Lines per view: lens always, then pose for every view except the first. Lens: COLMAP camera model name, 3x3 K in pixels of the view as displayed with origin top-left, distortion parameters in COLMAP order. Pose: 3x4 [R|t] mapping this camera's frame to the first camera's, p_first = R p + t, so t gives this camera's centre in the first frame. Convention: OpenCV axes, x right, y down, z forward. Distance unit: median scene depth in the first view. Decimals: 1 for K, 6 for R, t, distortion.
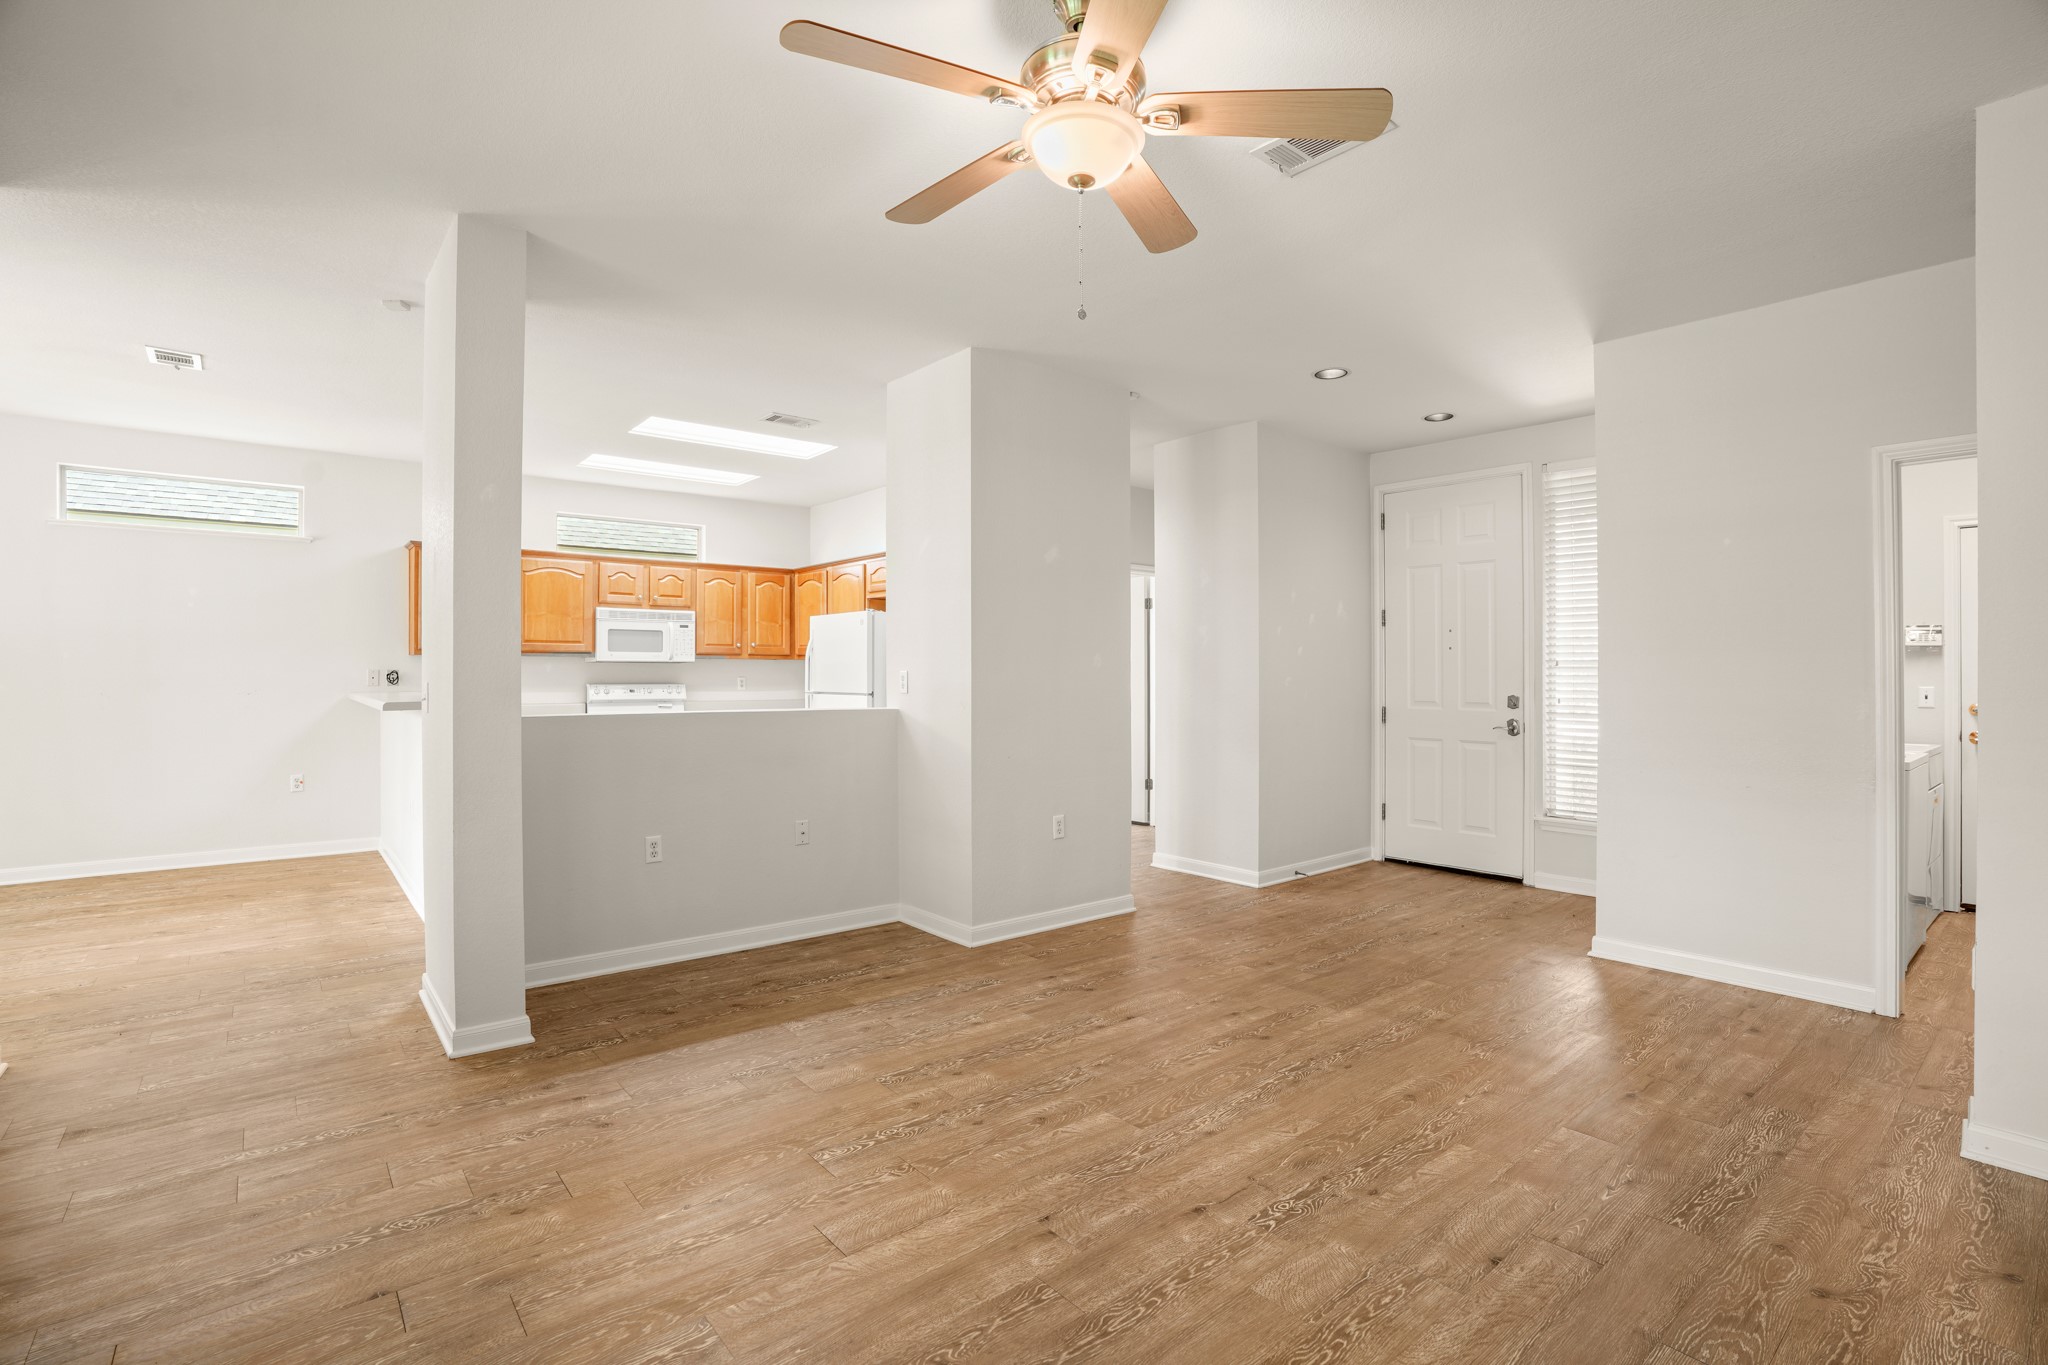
lens RADIAL K [[951.2, 0, 1027.1], [0, 951.2, 682.1], [0, 0, 1]] dist [-0.071774, 0.026134]
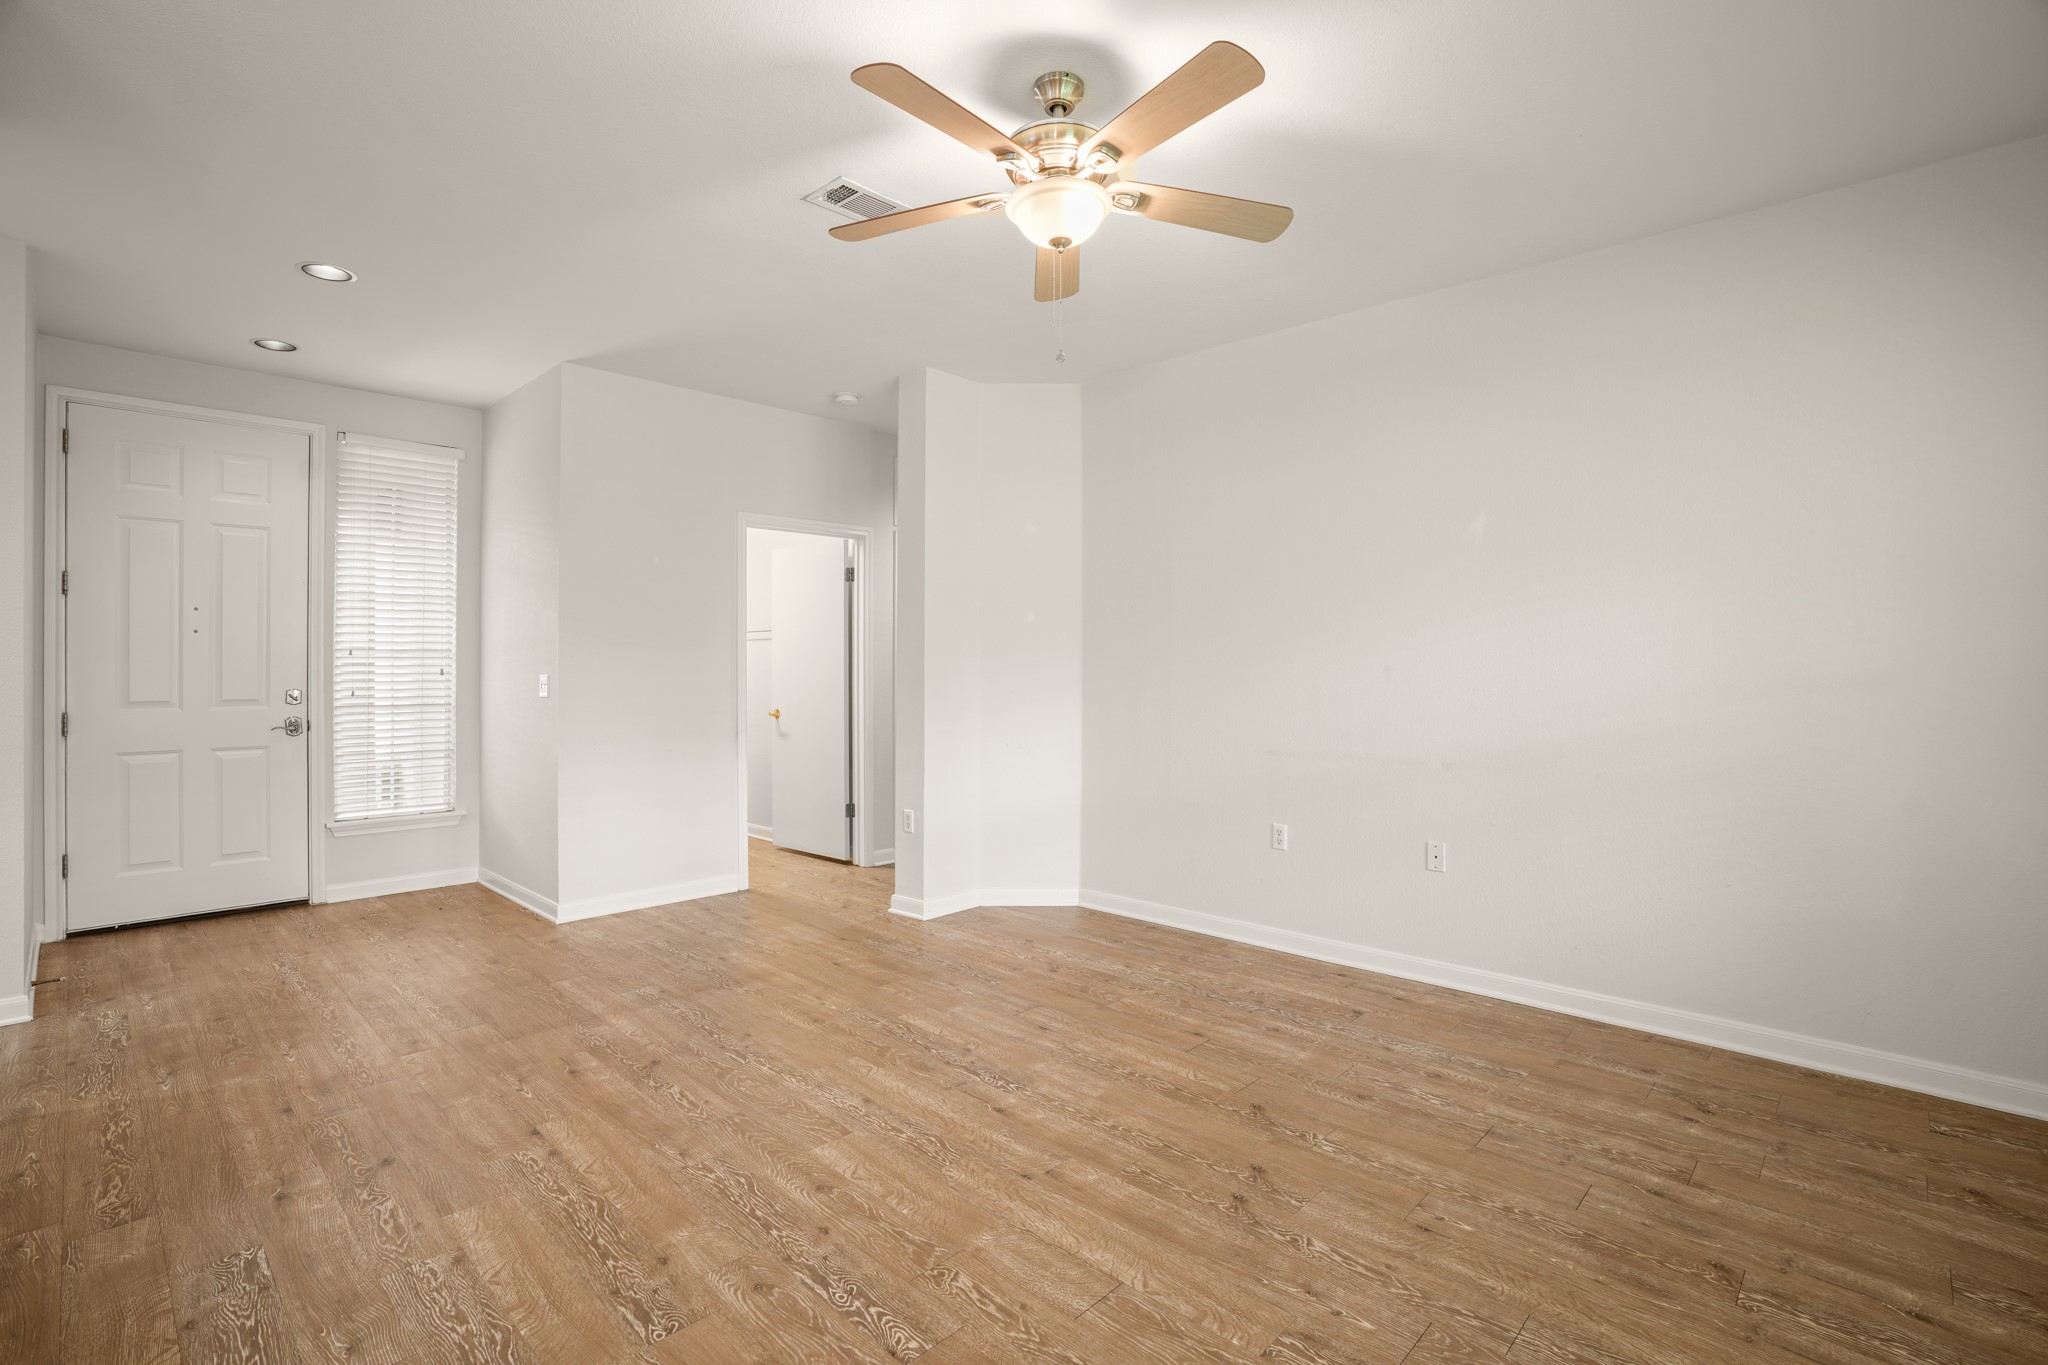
lens RADIAL K [[951.2, 0, 1027.1], [0, 951.2, 682.1], [0, 0, 1]] dist [-0.071774, 0.026134]
pose [[-0.115986, -0.021237, 0.993024, -0.588515], [0.008145, 0.999717, 0.022331, -0.008702], [-0.993217, 0.010679, -0.115780, 0.635611]]
